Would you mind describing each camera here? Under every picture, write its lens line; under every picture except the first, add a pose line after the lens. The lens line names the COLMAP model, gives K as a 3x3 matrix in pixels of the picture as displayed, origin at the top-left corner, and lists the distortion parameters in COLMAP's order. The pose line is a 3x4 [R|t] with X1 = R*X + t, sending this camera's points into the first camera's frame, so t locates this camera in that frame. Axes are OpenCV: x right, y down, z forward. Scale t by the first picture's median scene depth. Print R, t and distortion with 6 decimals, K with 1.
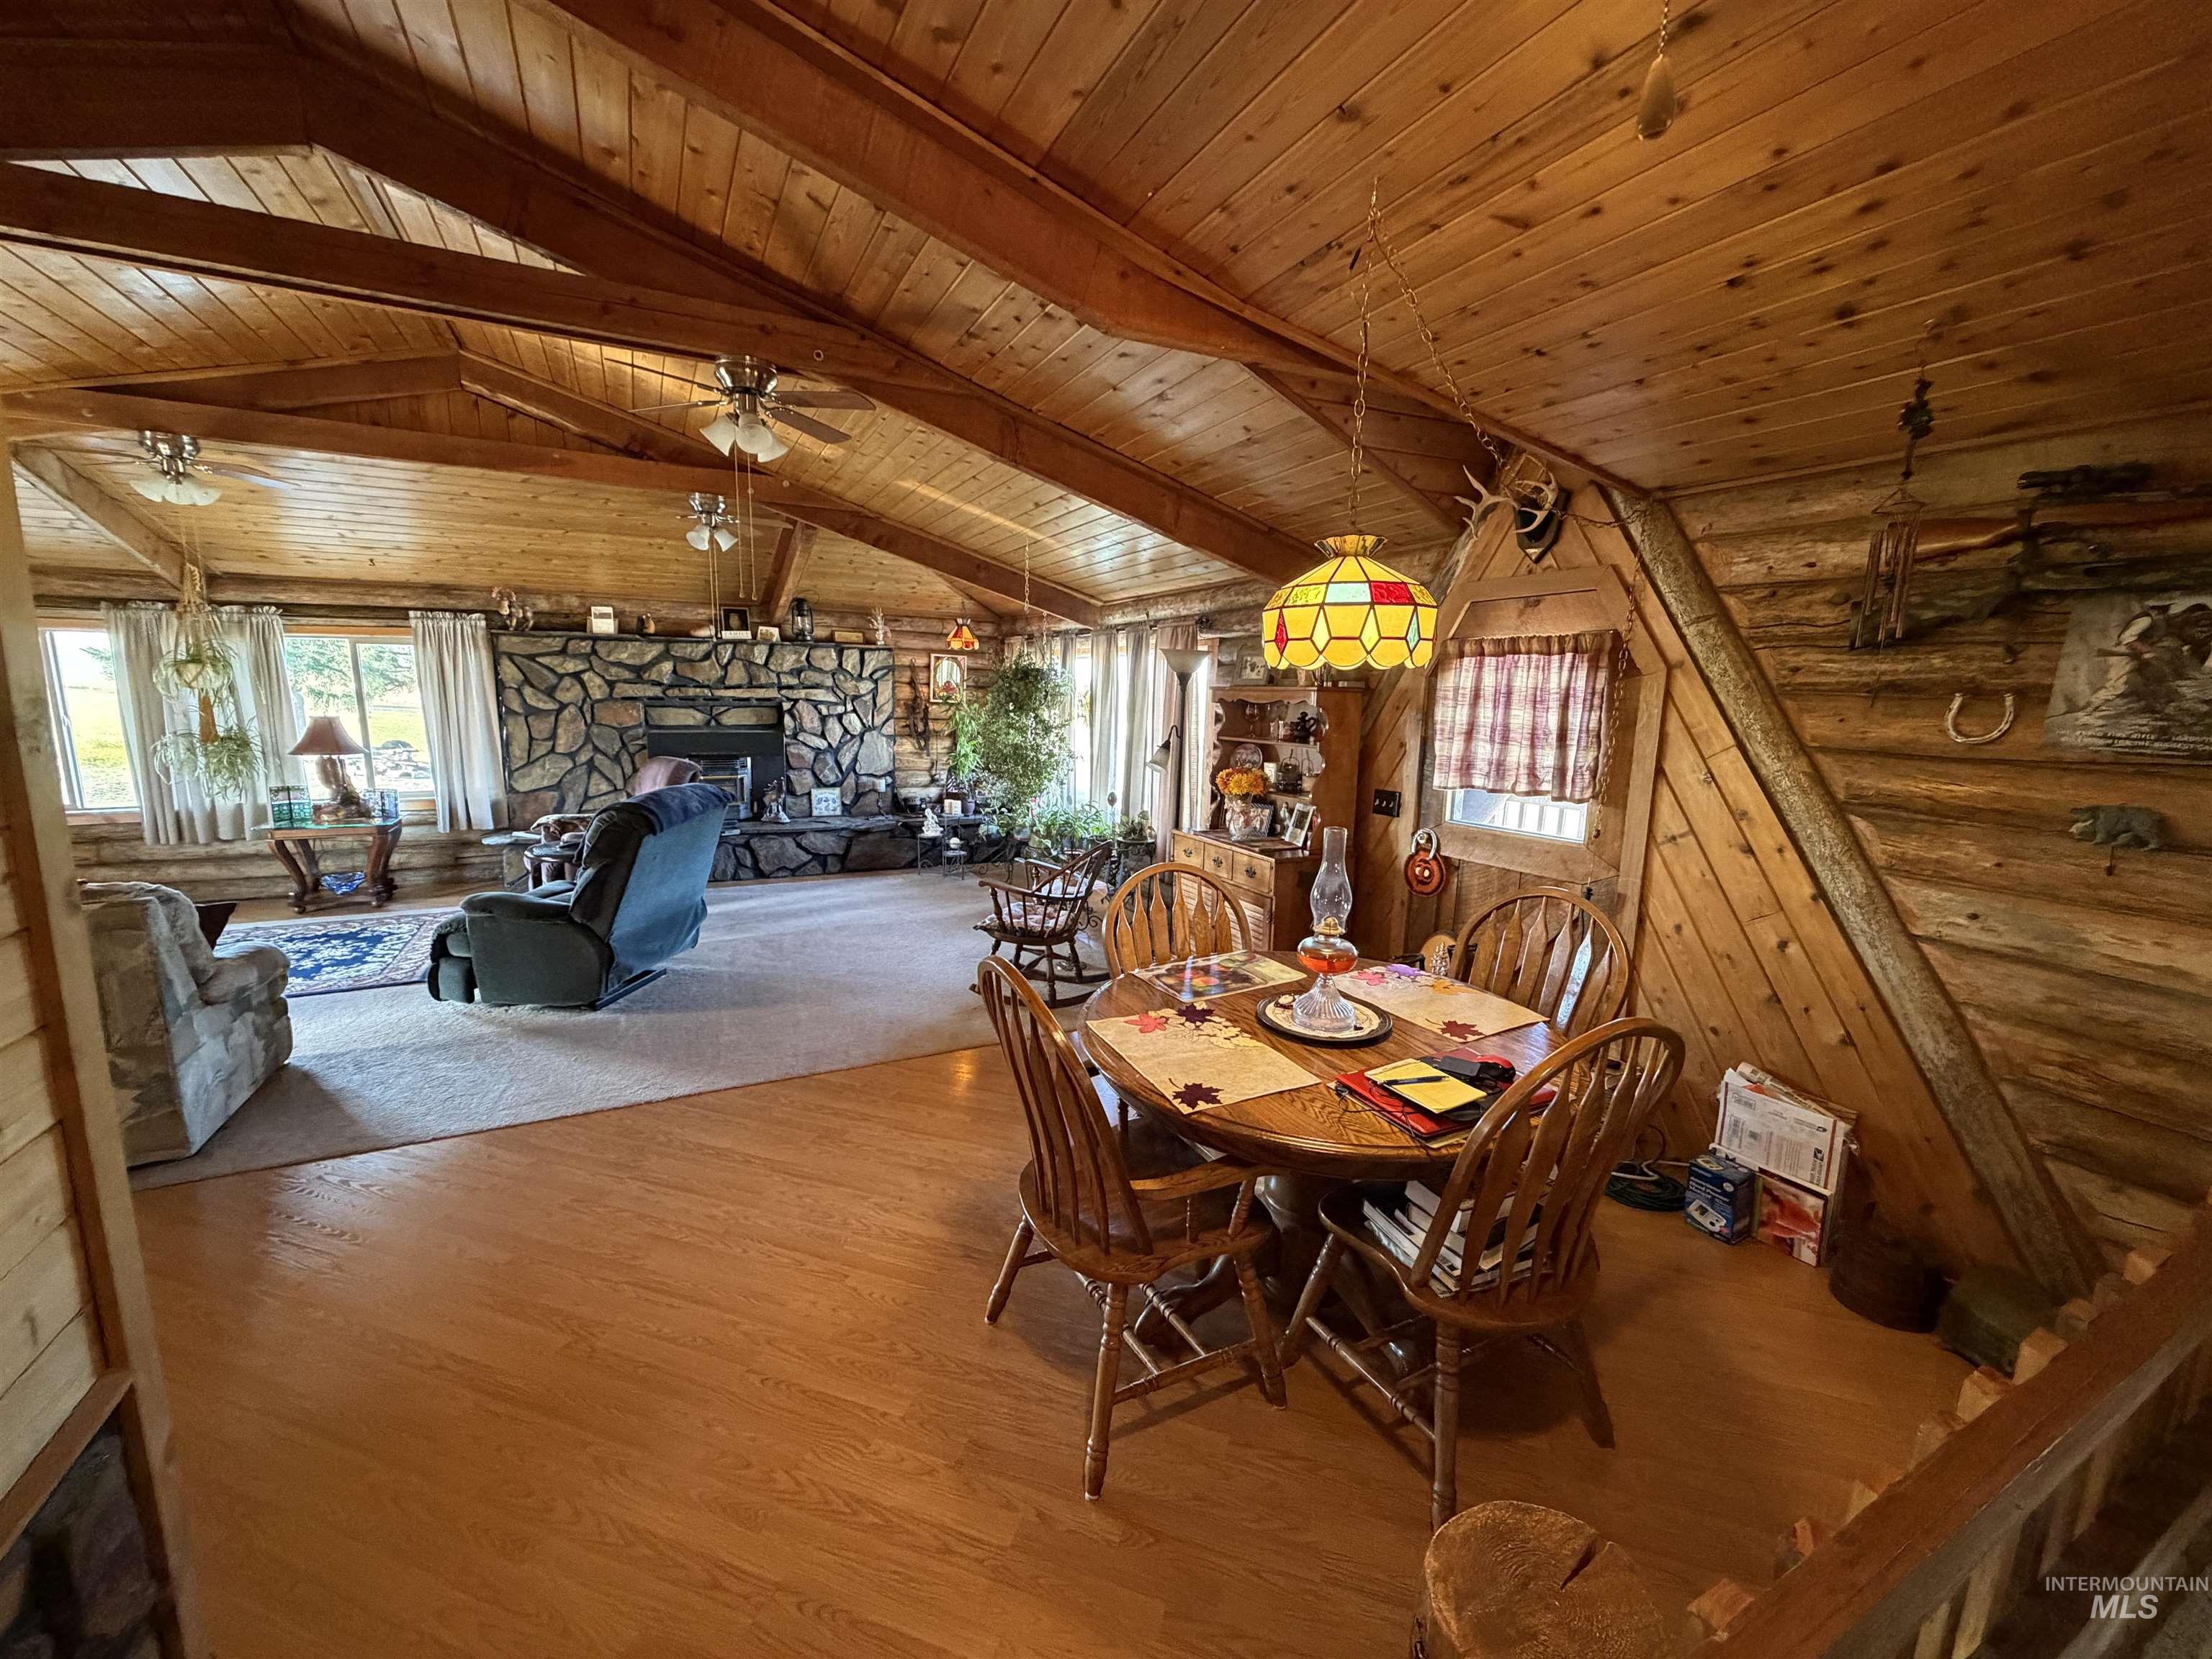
lens RADIAL K [[879.5, 0, 1101.3], [0, 879.5, 830.7], [0, 0, 1]] dist [0.000301, -0.000165]
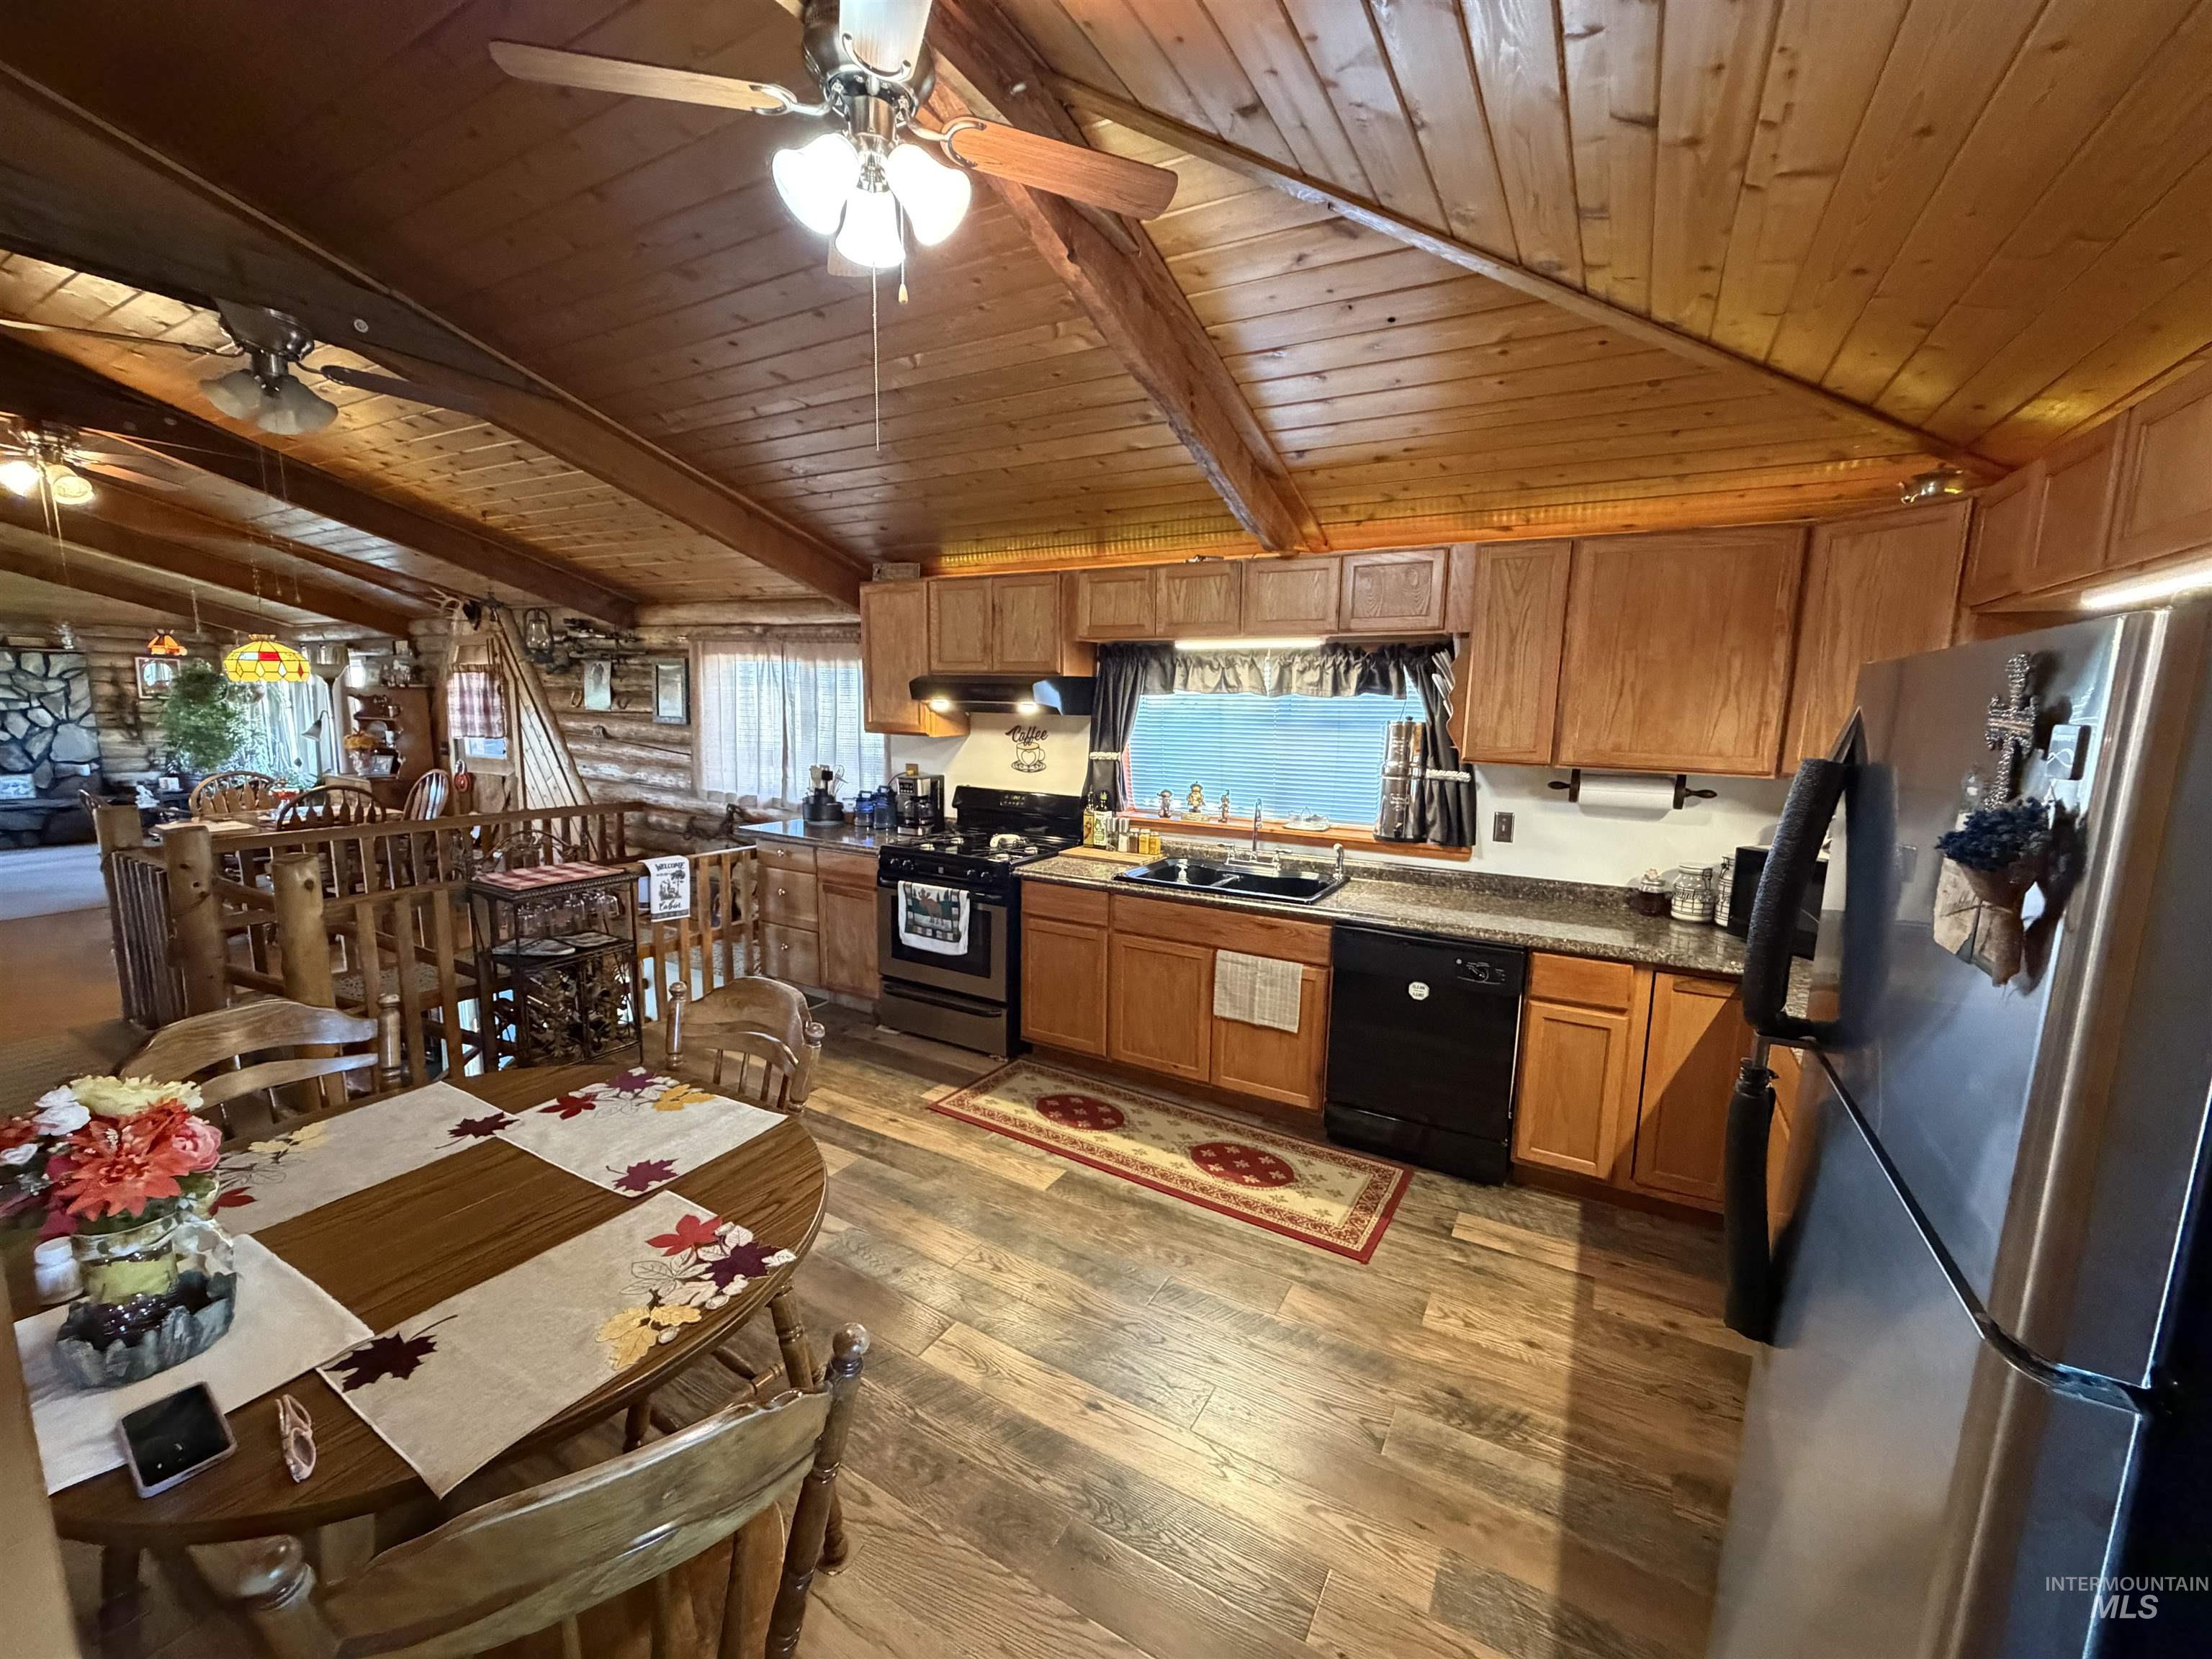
lens RADIAL K [[879.5, 0, 1101.3], [0, 879.5, 830.7], [0, 0, 1]] dist [0.000301, -0.000165]
pose [[0.840541, -0.088647, 0.534445, 0.278889], [0.085591, 0.995861, 0.030570, 0.119424], [-0.534943, 0.020049, 0.844650, -0.776989]]
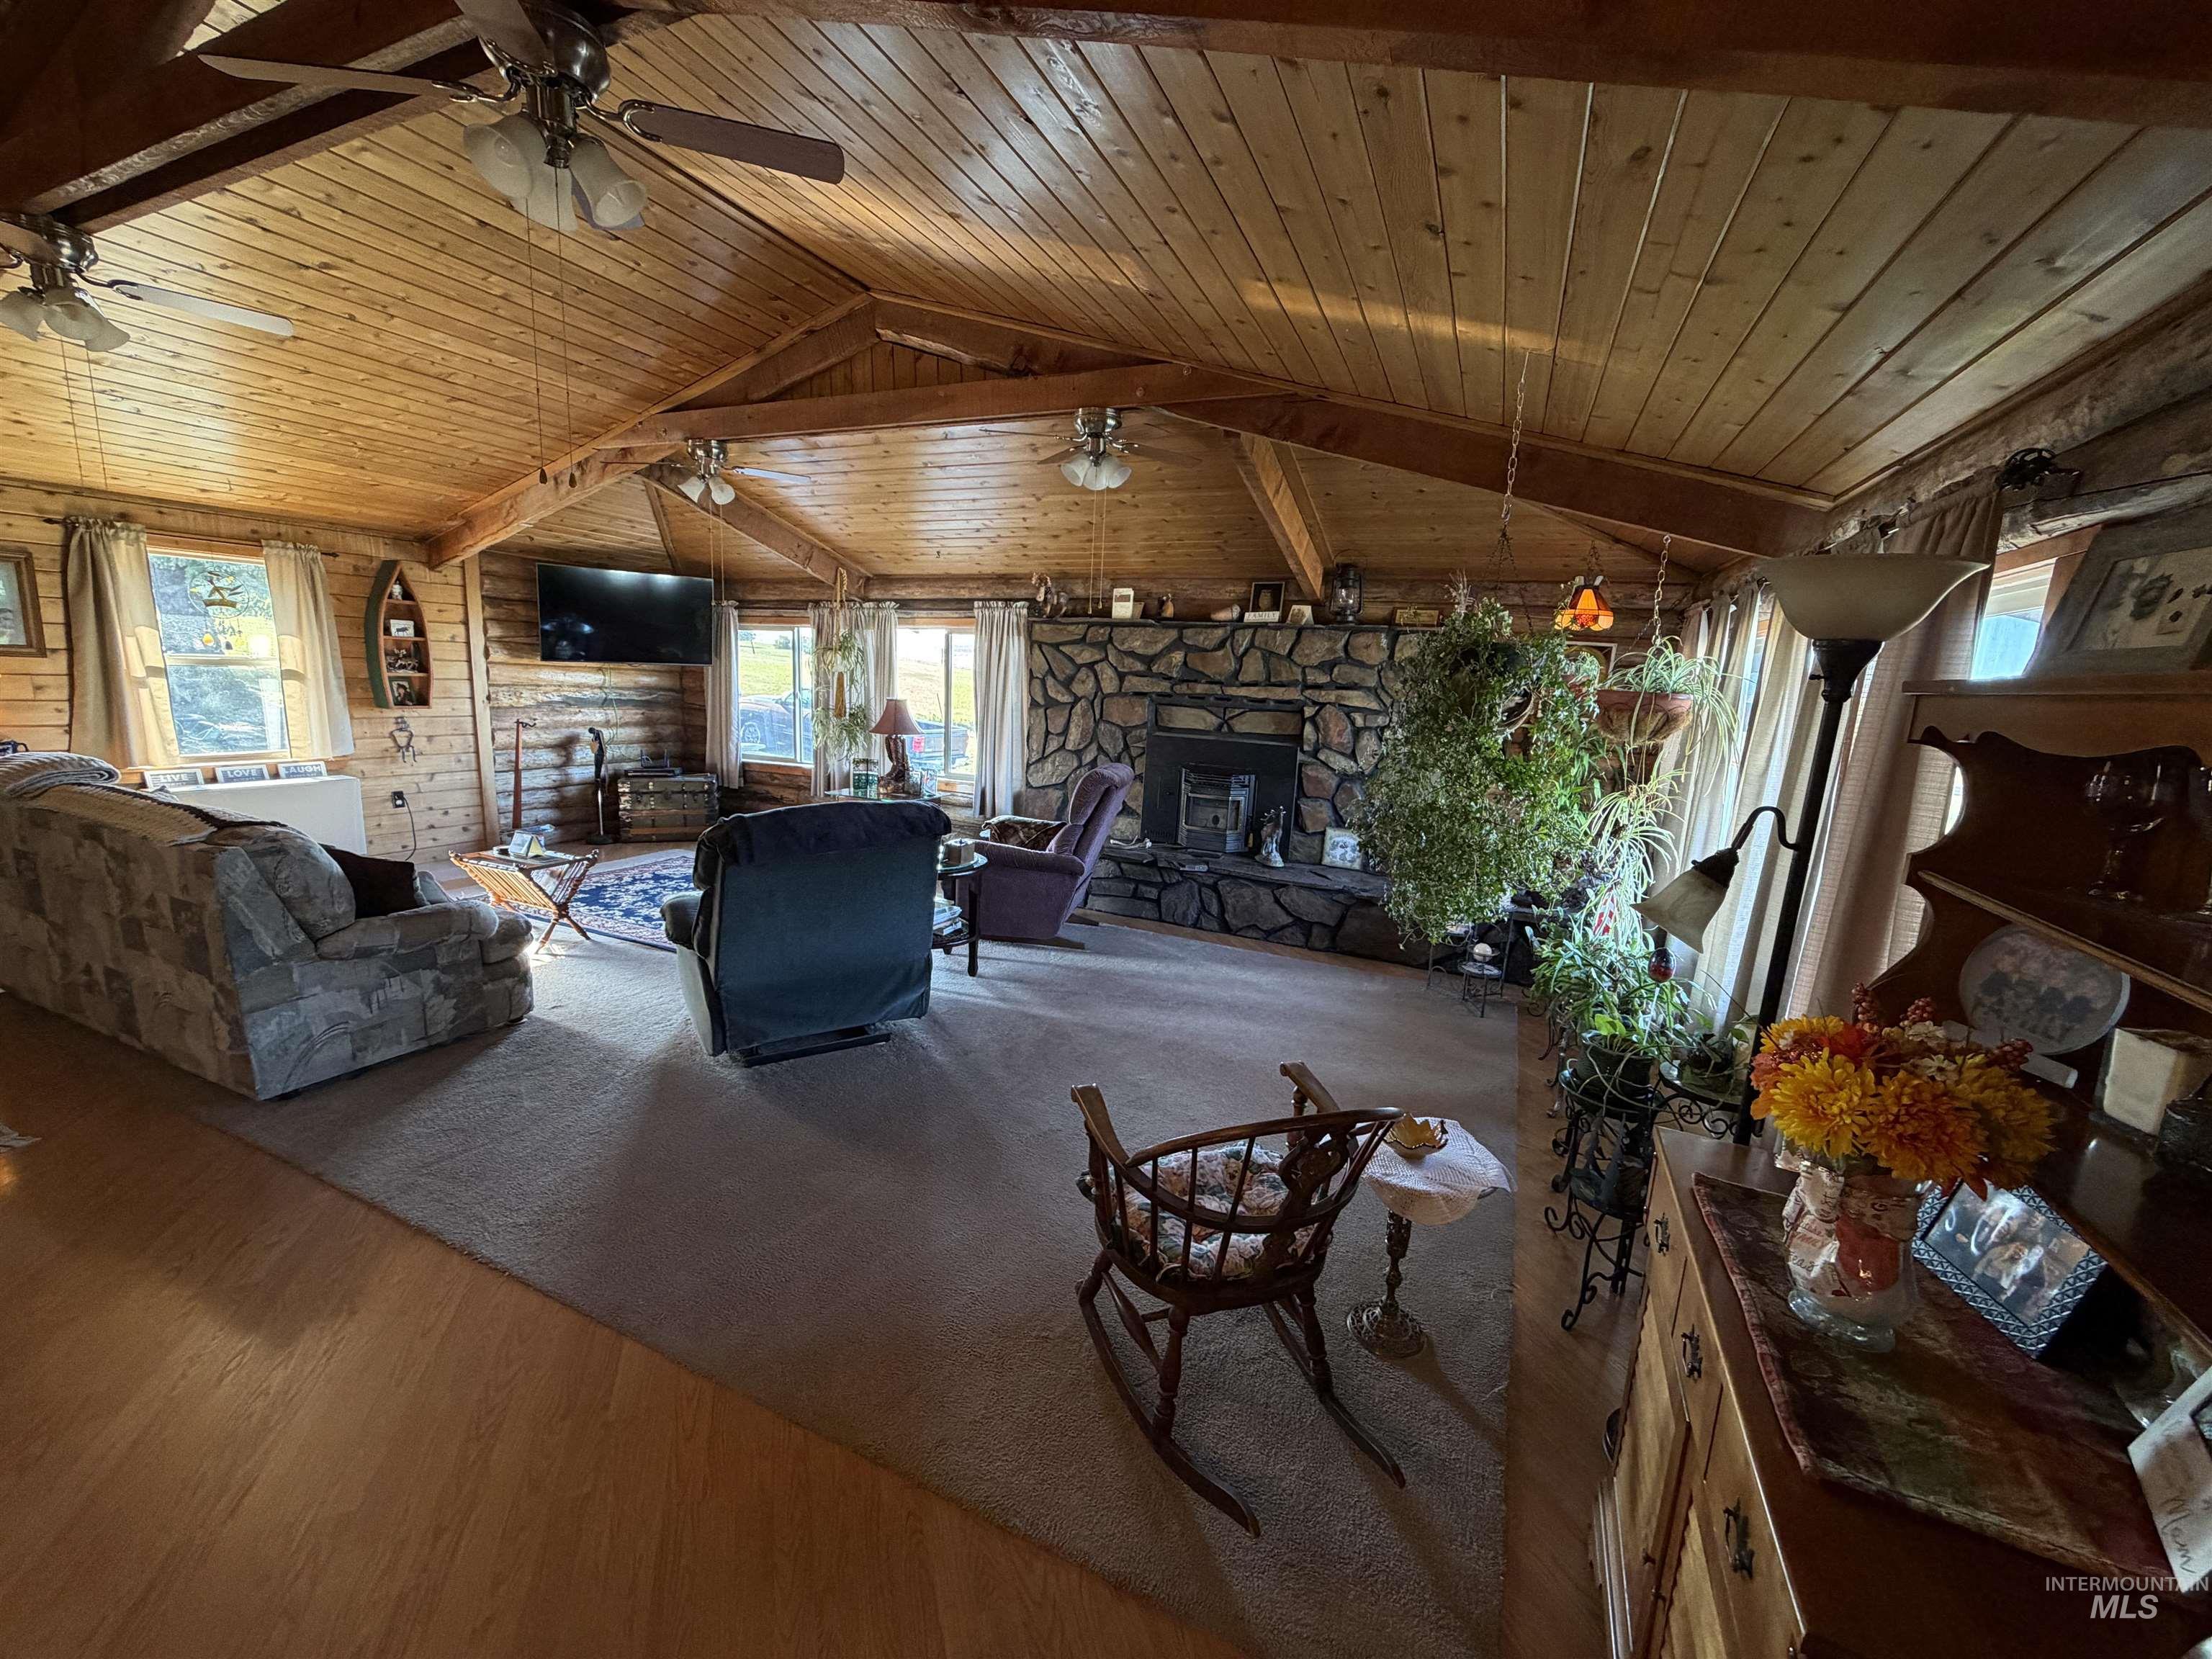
lens RADIAL K [[879.5, 0, 1101.3], [0, 879.5, 830.7], [0, 0, 1]] dist [0.000301, -0.000165]
pose [[0.618748, 0.149423, -0.771248, 0.126001], [-0.161257, 0.984997, 0.061464, -0.064830], [0.768861, 0.086338, 0.633561, 0.434134]]
